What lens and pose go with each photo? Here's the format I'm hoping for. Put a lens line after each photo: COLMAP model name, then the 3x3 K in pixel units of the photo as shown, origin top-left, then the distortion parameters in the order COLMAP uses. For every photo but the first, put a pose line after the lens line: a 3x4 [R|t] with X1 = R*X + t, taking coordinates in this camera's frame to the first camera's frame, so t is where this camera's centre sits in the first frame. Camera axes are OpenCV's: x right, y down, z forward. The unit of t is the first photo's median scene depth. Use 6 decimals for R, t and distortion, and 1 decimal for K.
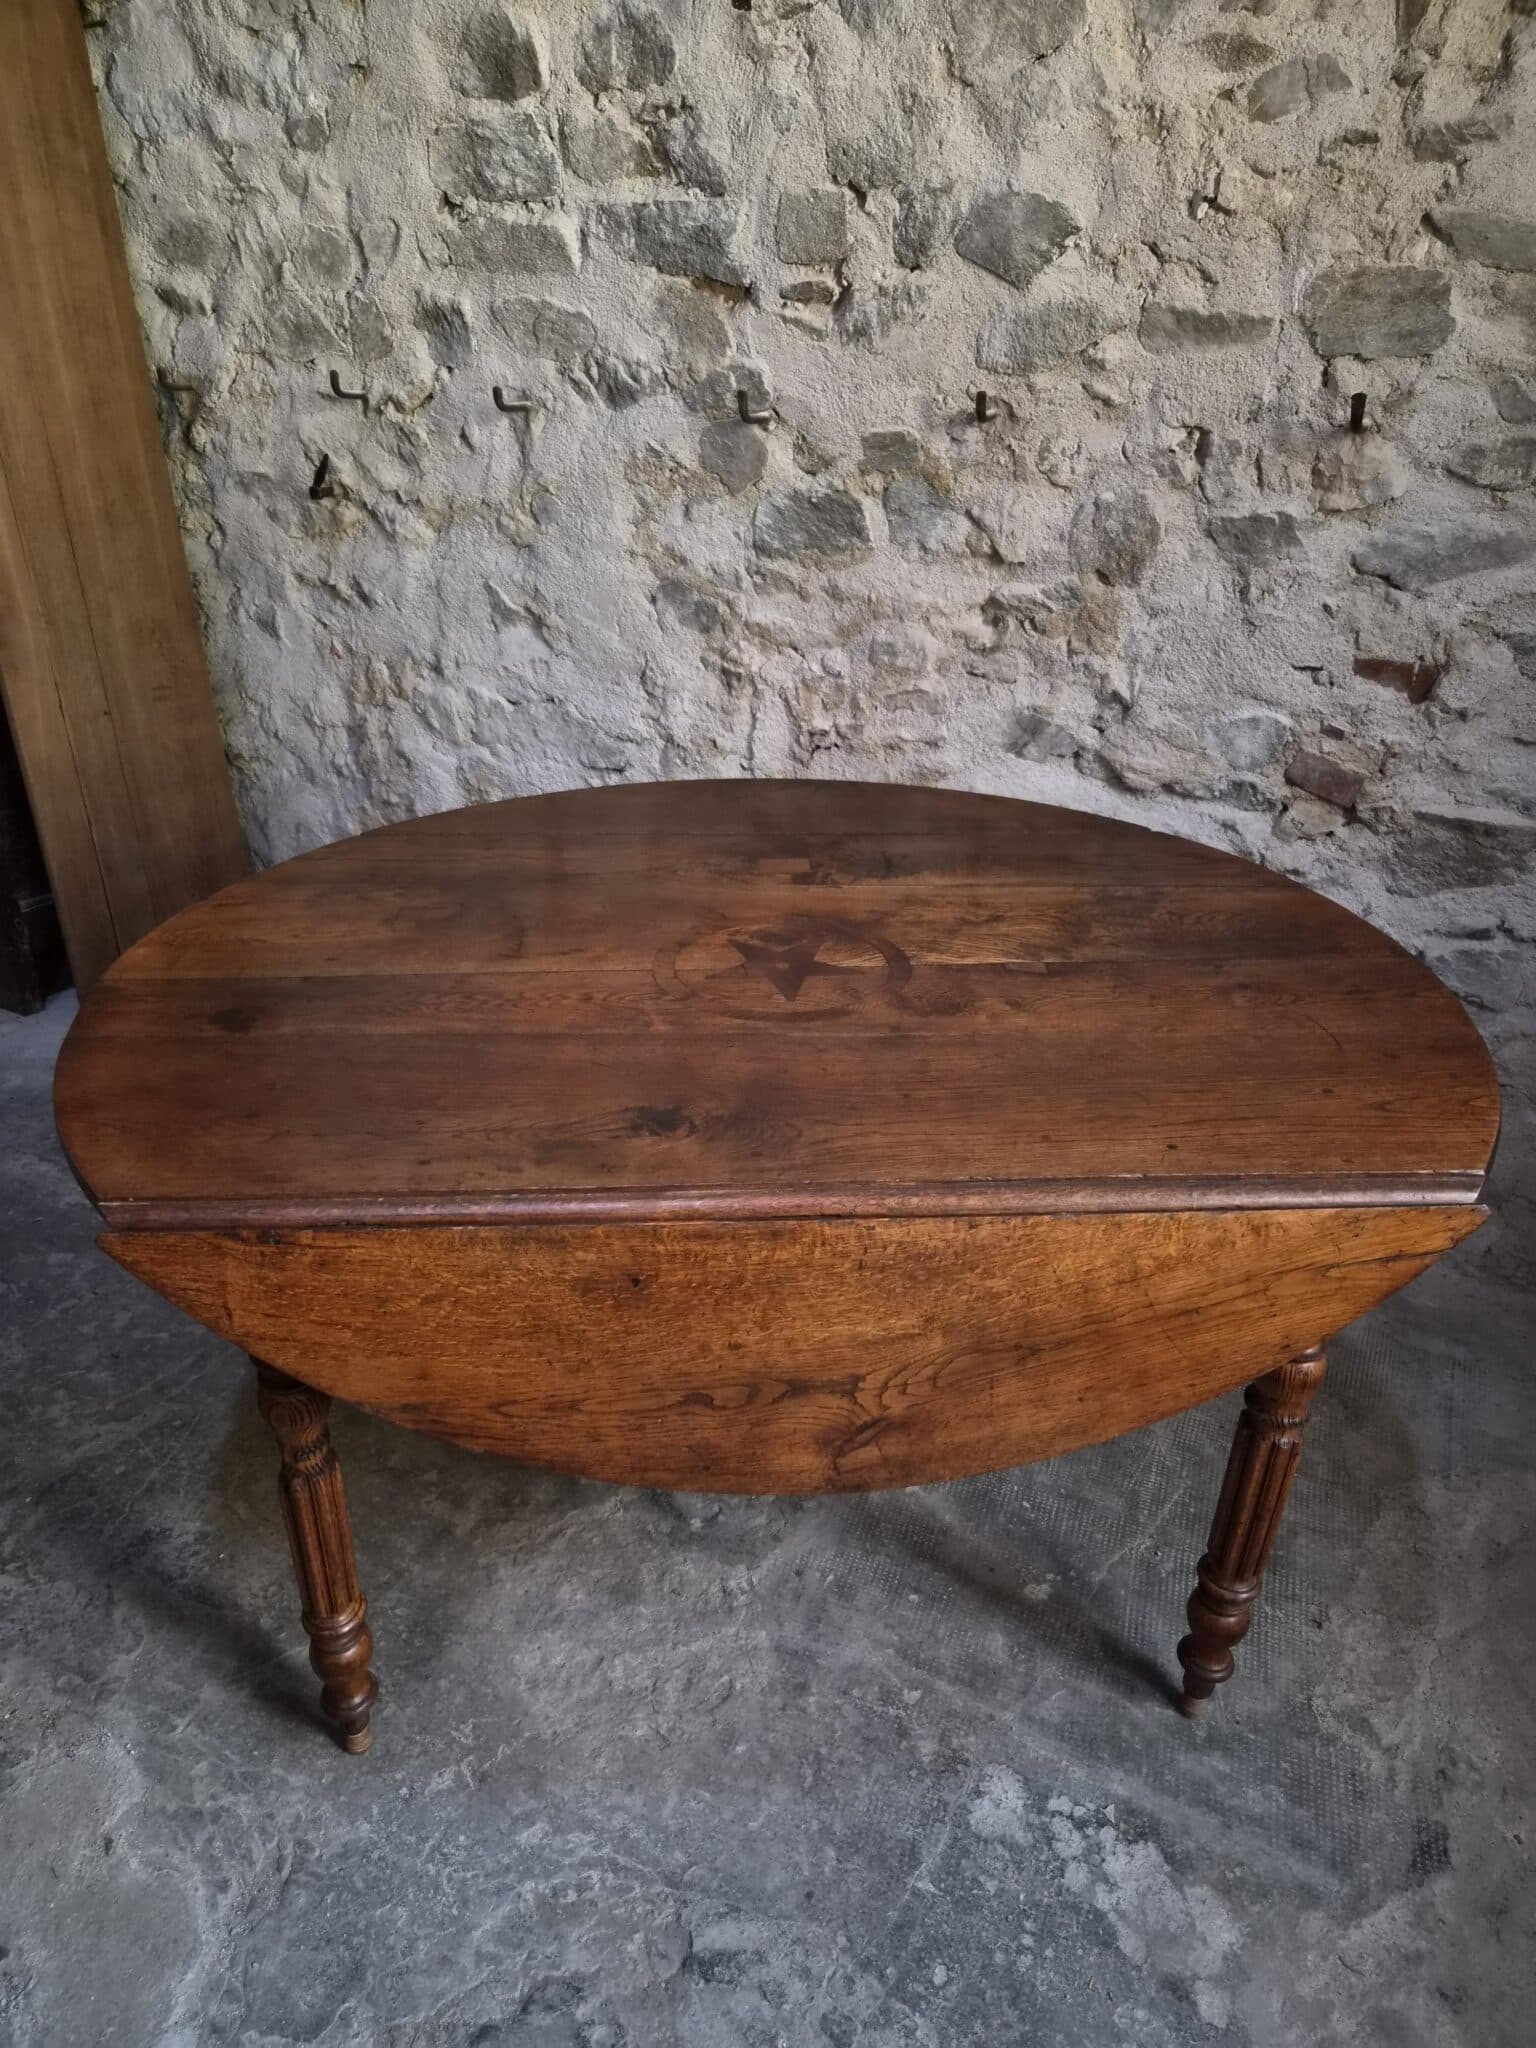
lens RADIAL K [[1407.0, 0, 773.8], [0, 1407.0, 1039.1], [0, 0, 1]] dist [0.058460, -0.050938]
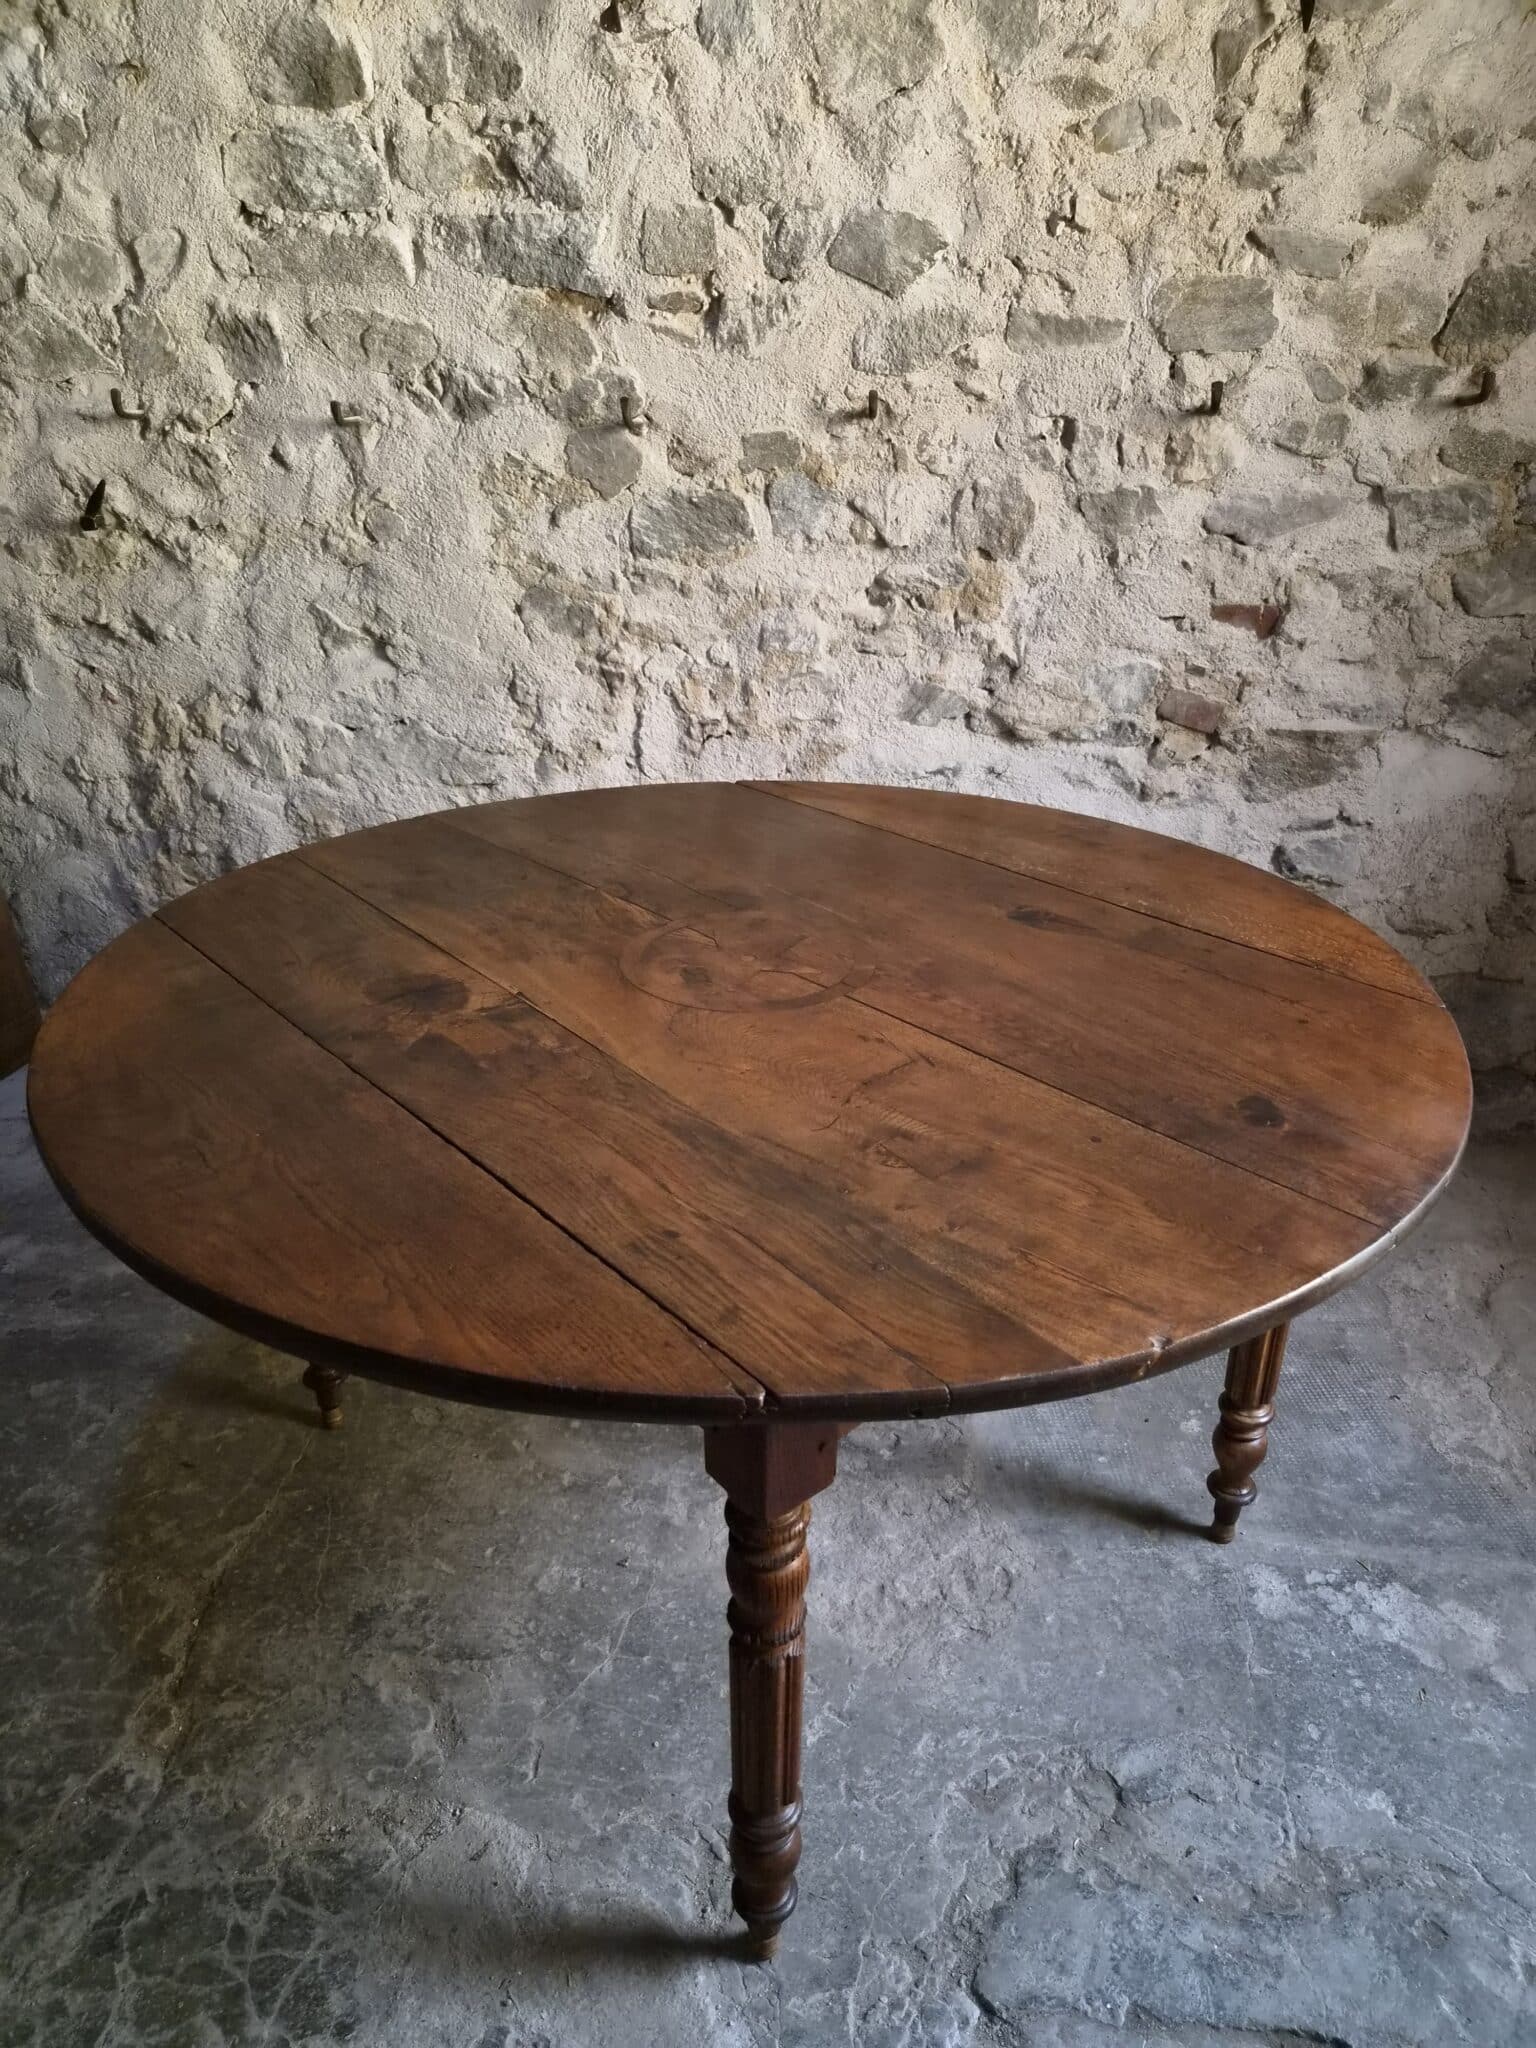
lens RADIAL K [[1407.0, 0, 763.4], [0, 1407.0, 1032.2], [0, 0, 1]] dist [0.058460, -0.050938]
pose [[0.932683, -0.167412, 0.319492, -0.352418], [0.173375, 0.984806, 0.009907, 0.005443], [-0.316297, 0.046152, 0.947537, 0.012183]]
